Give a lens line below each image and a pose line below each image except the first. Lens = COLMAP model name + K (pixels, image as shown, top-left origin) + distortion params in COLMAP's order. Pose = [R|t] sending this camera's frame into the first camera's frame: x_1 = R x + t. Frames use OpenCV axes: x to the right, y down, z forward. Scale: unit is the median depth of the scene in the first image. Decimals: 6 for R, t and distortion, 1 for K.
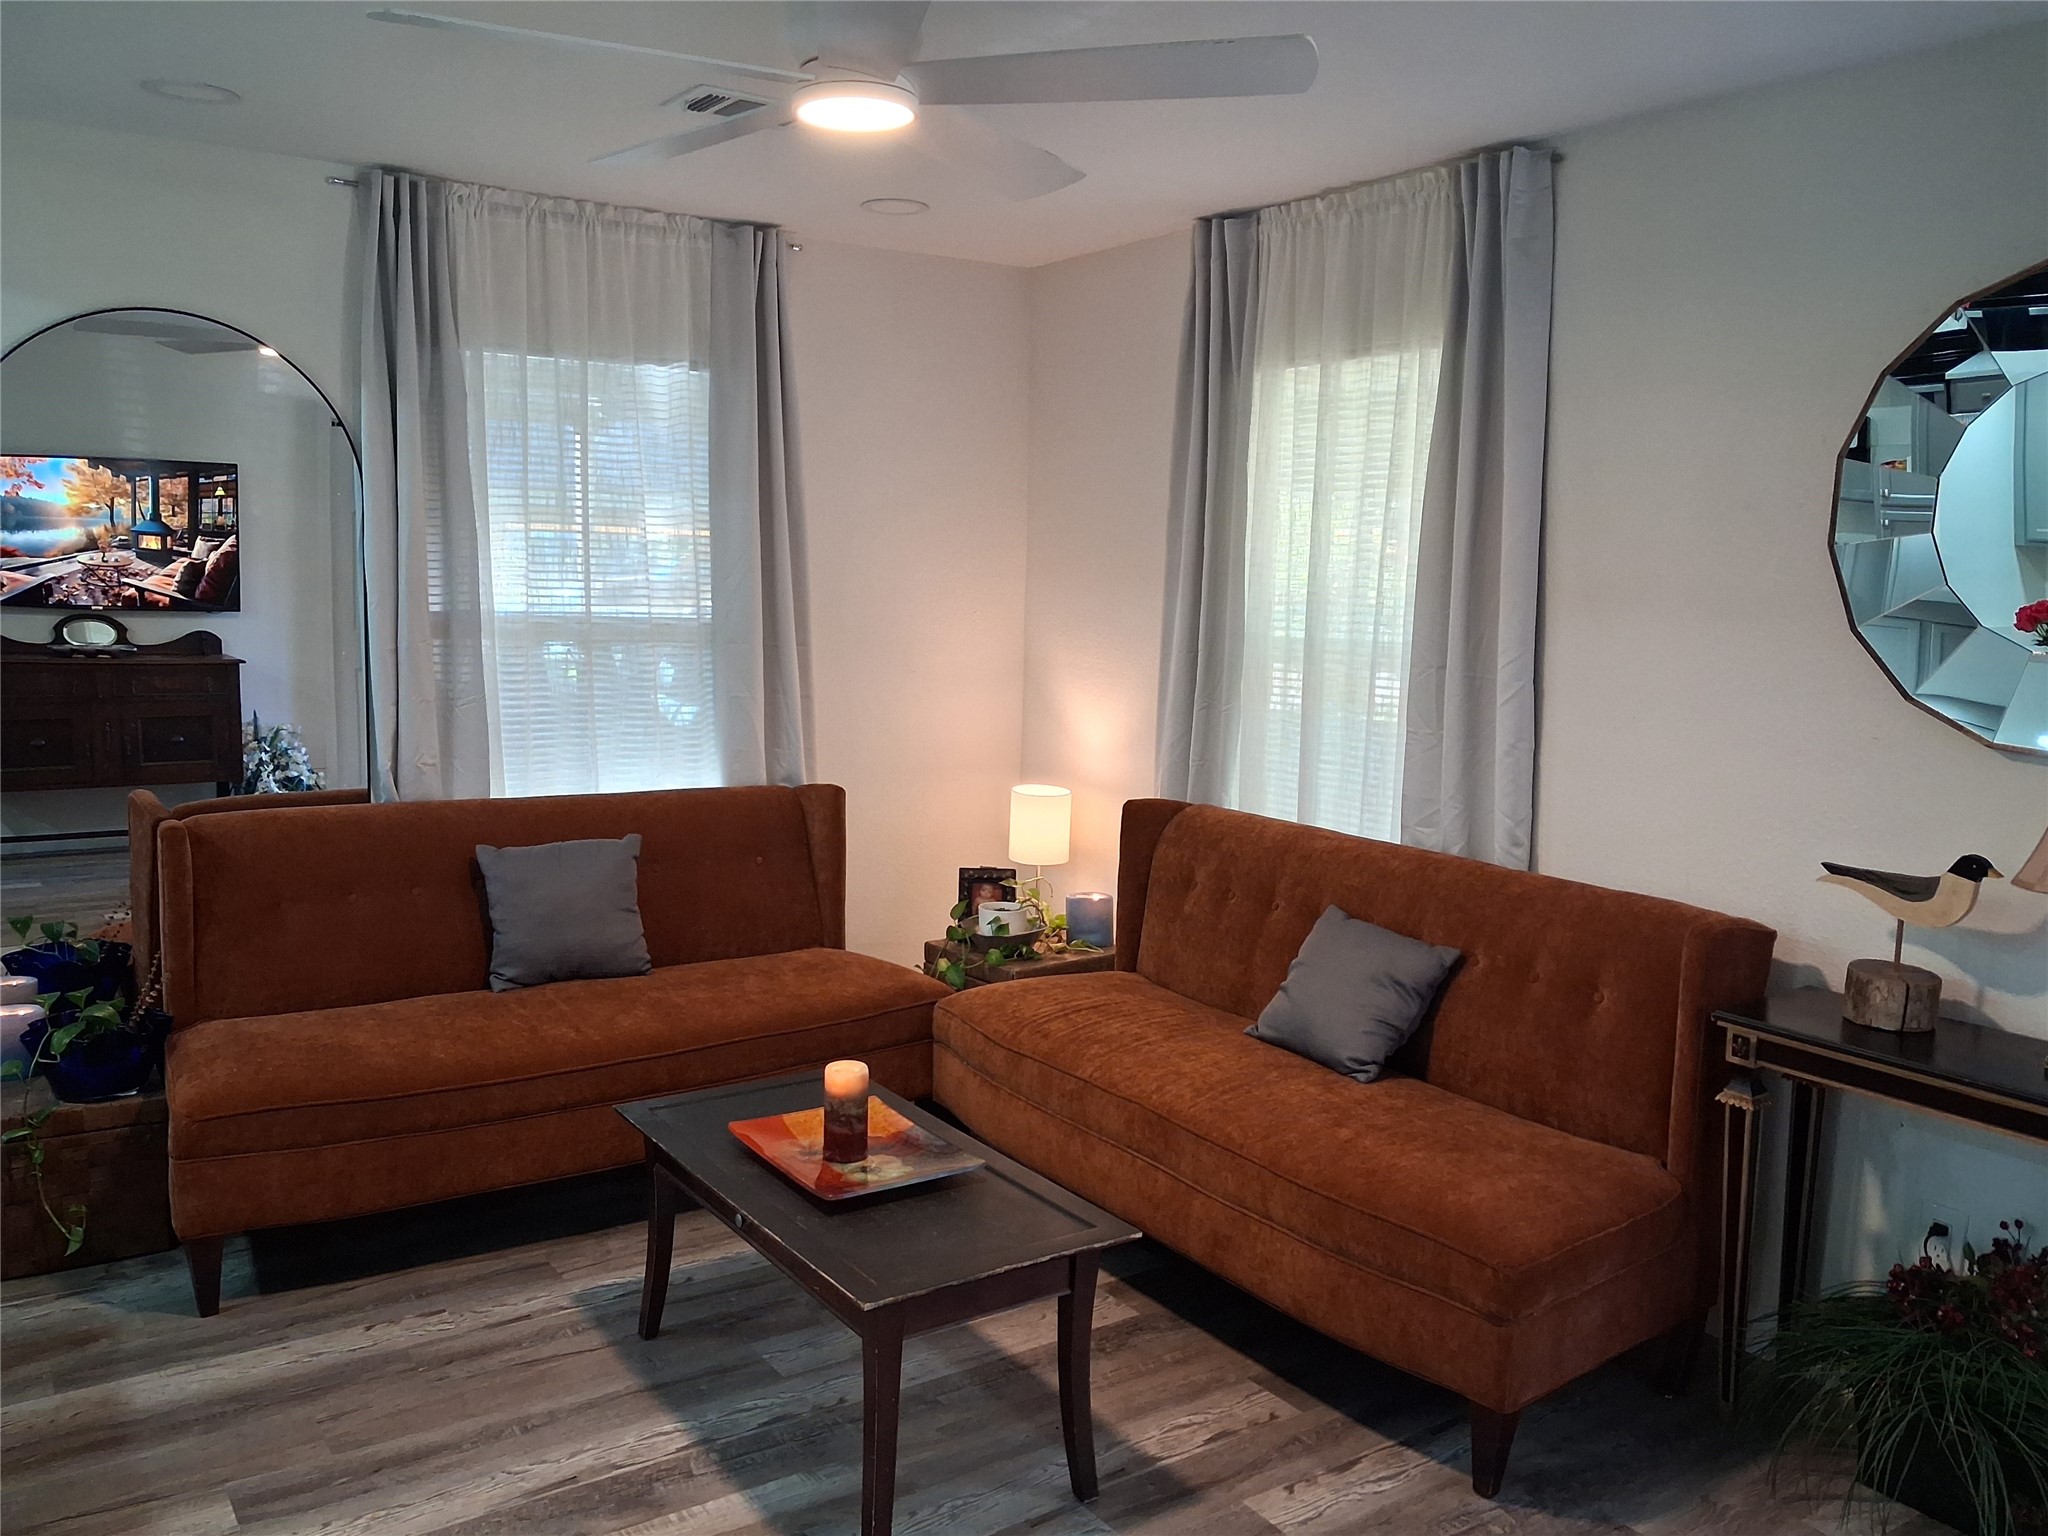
lens RADIAL K [[1599.5, 0, 1054.6], [0, 1599.5, 763.1], [0, 0, 1]] dist [0.006757, -0.002684]
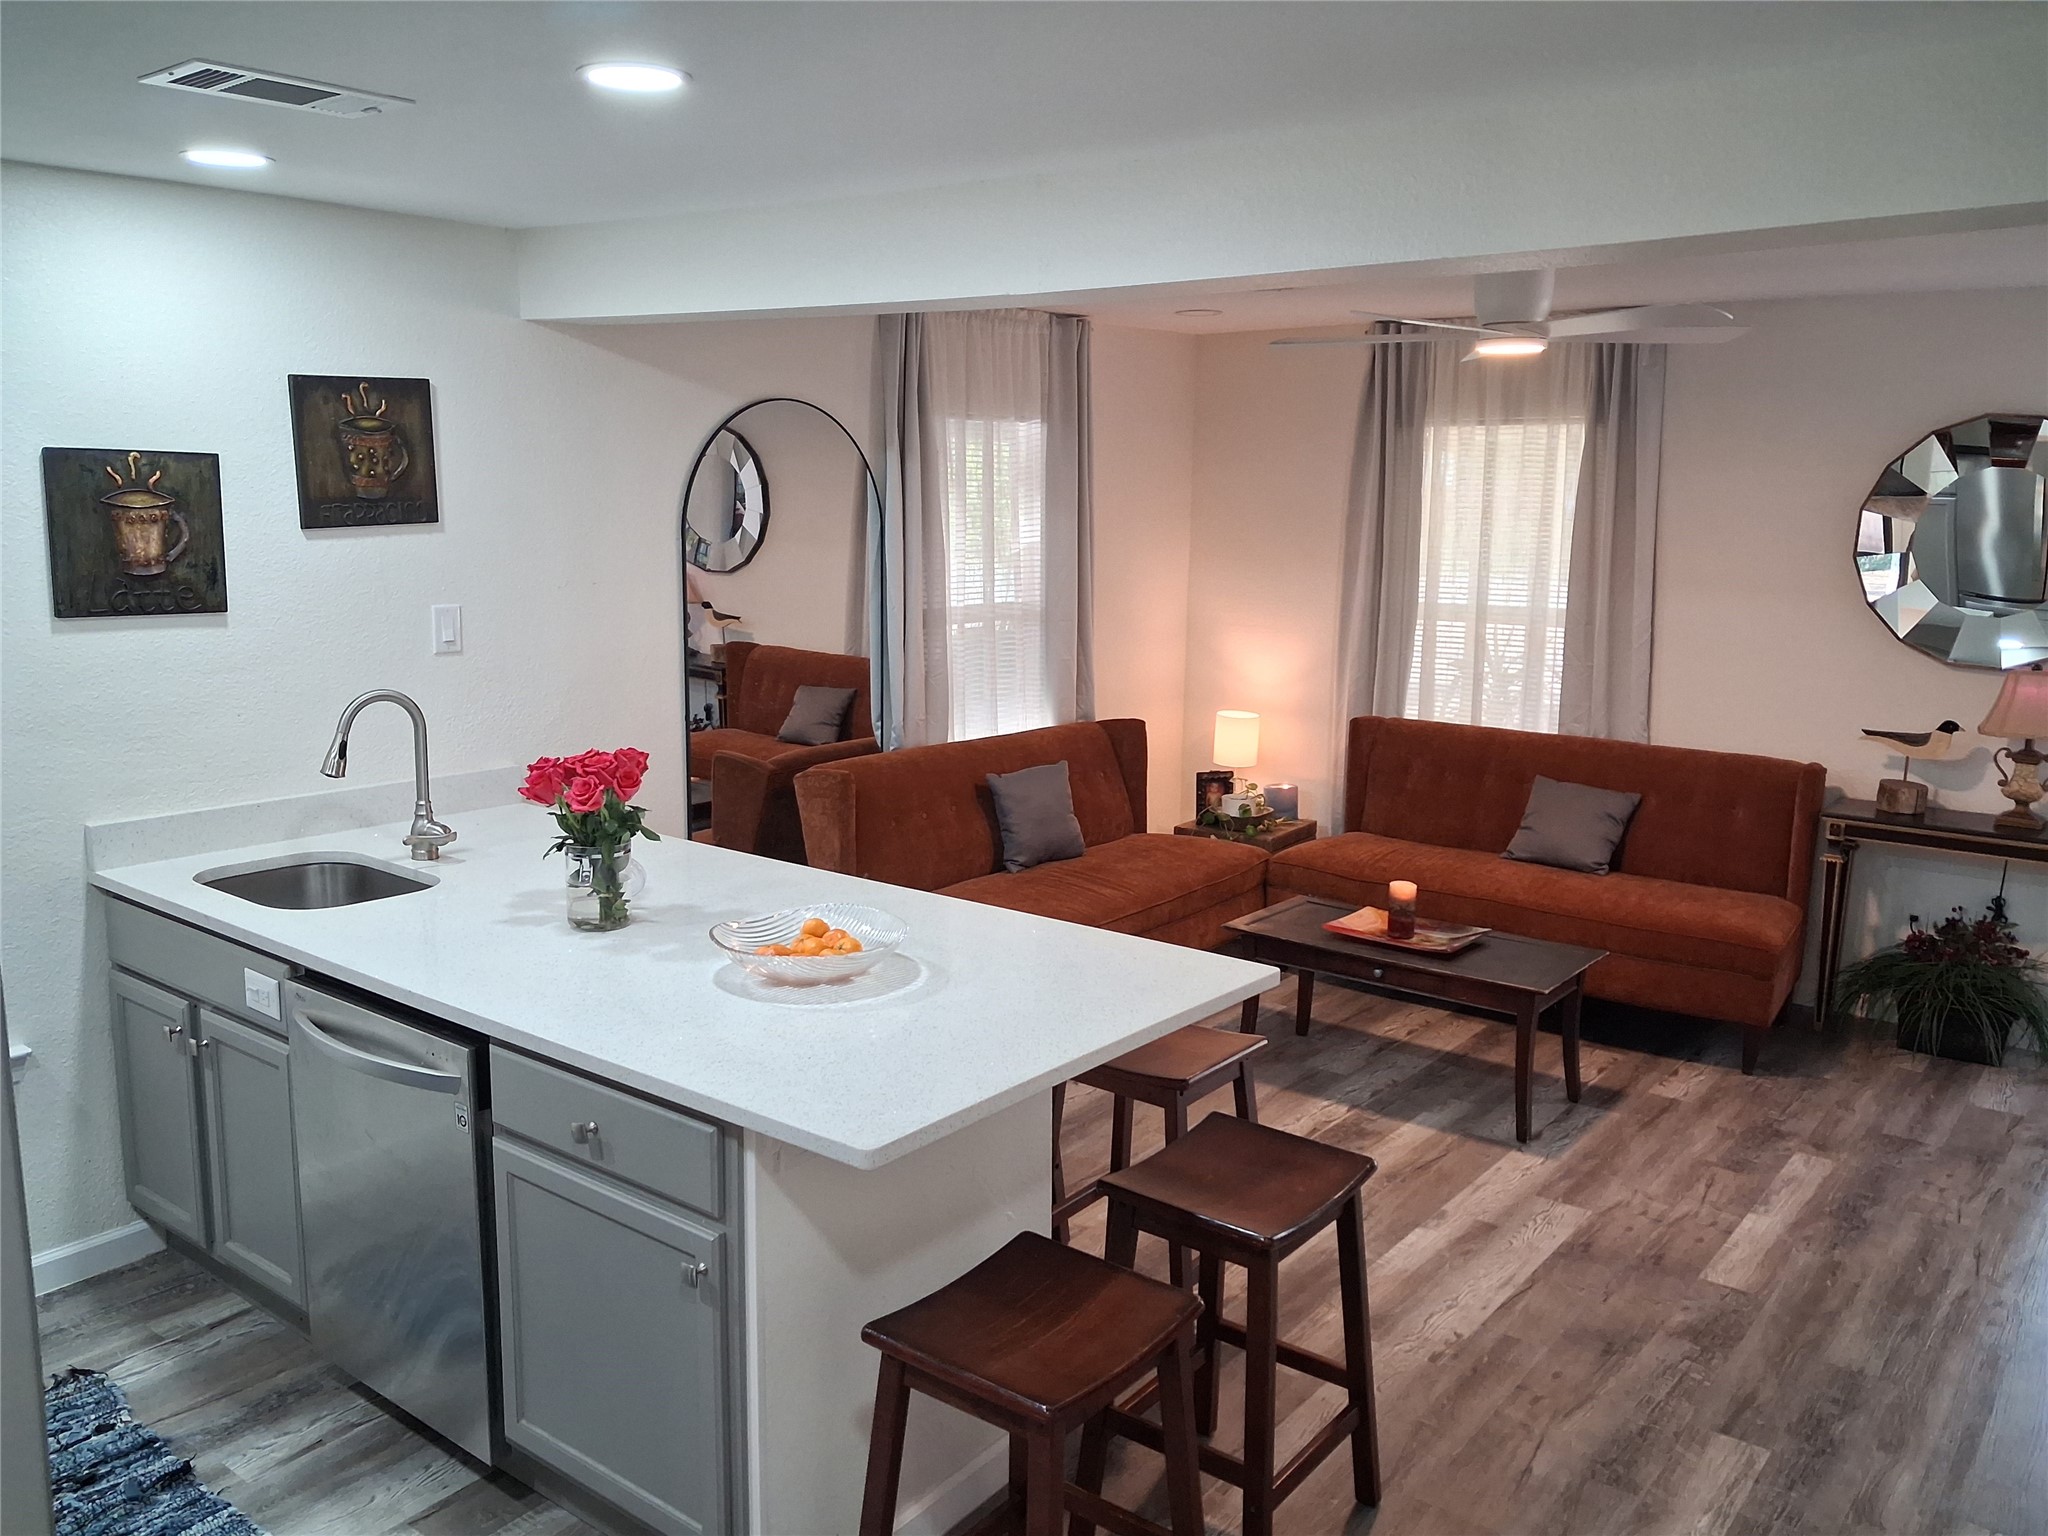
lens RADIAL K [[1599.5, 0, 1054.6], [0, 1599.5, 763.1], [0, 0, 1]] dist [0.006757, -0.002684]
pose [[0.953072, -0.065556, 0.295562, -0.733551], [0.048756, 0.996767, 0.063864, -0.048006], [-0.298793, -0.046456, 0.953187, -0.375616]]
